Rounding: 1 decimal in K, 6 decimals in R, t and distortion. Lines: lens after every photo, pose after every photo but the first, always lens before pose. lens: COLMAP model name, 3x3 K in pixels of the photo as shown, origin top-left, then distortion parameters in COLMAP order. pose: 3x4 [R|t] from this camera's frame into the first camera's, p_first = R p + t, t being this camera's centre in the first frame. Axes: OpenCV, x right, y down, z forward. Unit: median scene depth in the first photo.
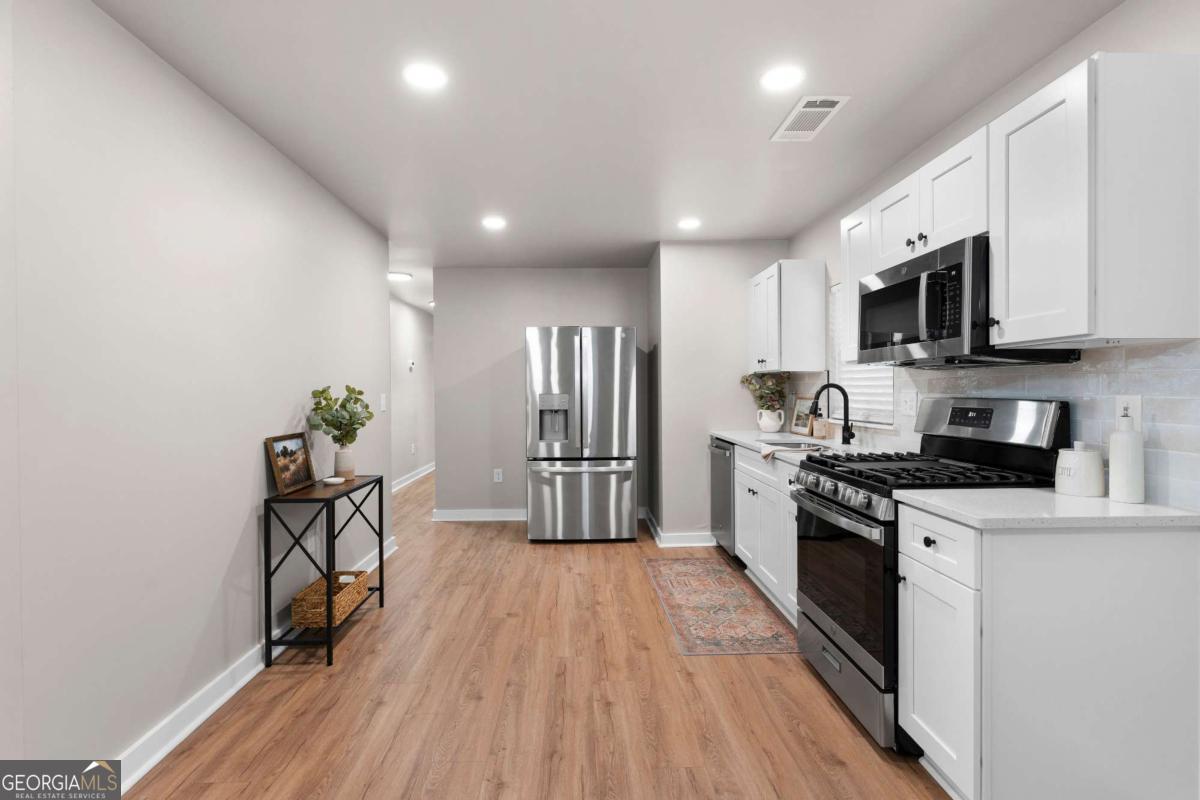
lens RADIAL K [[565.2, 0, 596.9], [0, 565.2, 394.8], [0, 0, 1]] dist [0.003840, 0.000376]
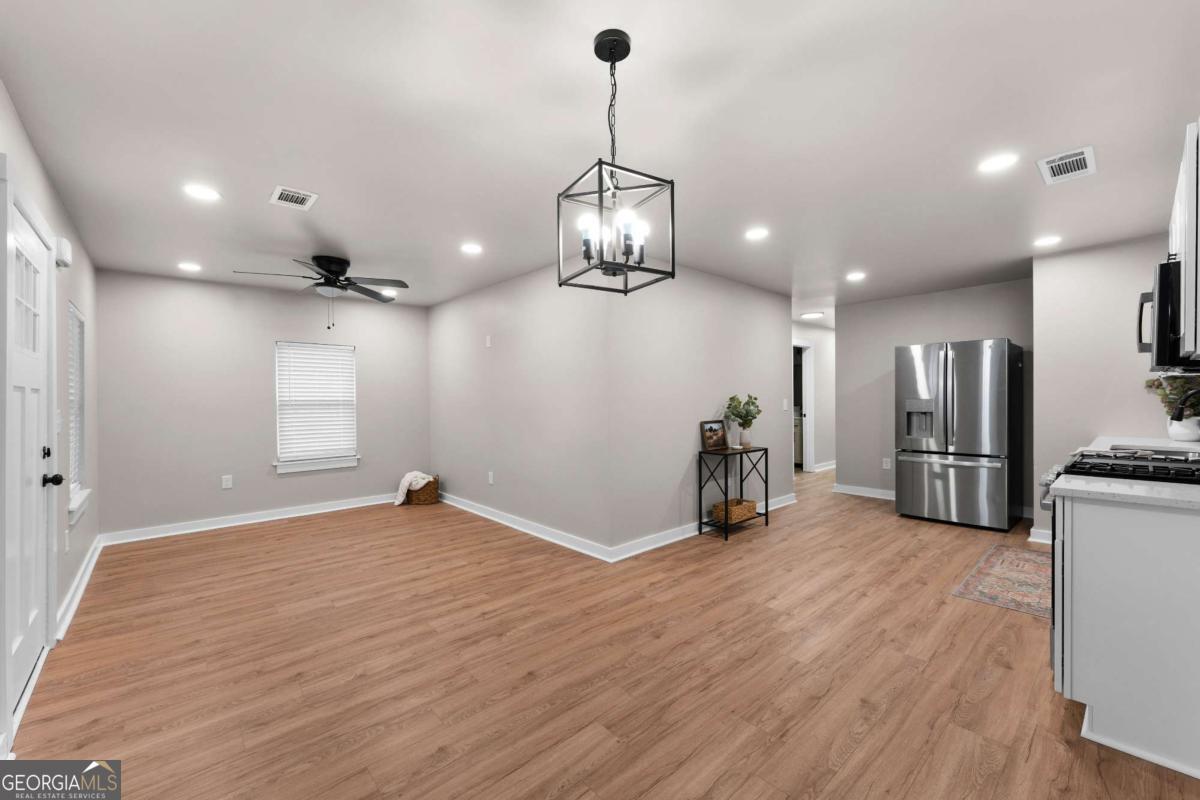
lens RADIAL K [[482.8, 0, 605.3], [0, 482.8, 403.5], [0, 0, 1]] dist [0.000777, 0.000873]
pose [[0.649047, 0.005669, -0.760727, 0.447827], [0.001232, 0.999963, 0.008504, -0.001793], [0.760747, -0.006457, 0.649016, -0.330787]]
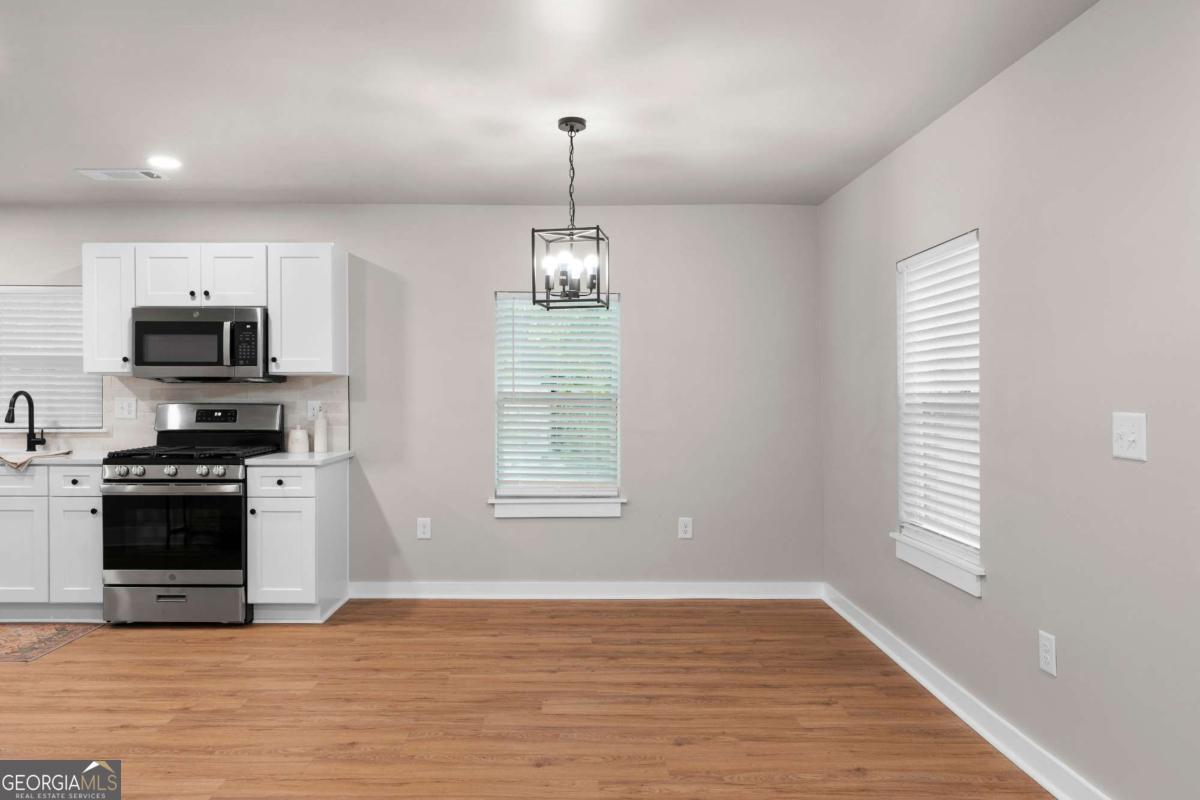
lens RADIAL K [[810.7, 0, 559.3], [0, 810.7, 415.9], [0, 0, 1]] dist [0.004154, -0.000833]
pose [[0.038929, -0.017671, 0.999086, -1.140664], [0.006201, 0.999829, 0.017442, 0.005695], [-0.999223, 0.005517, 0.039032, 0.006794]]
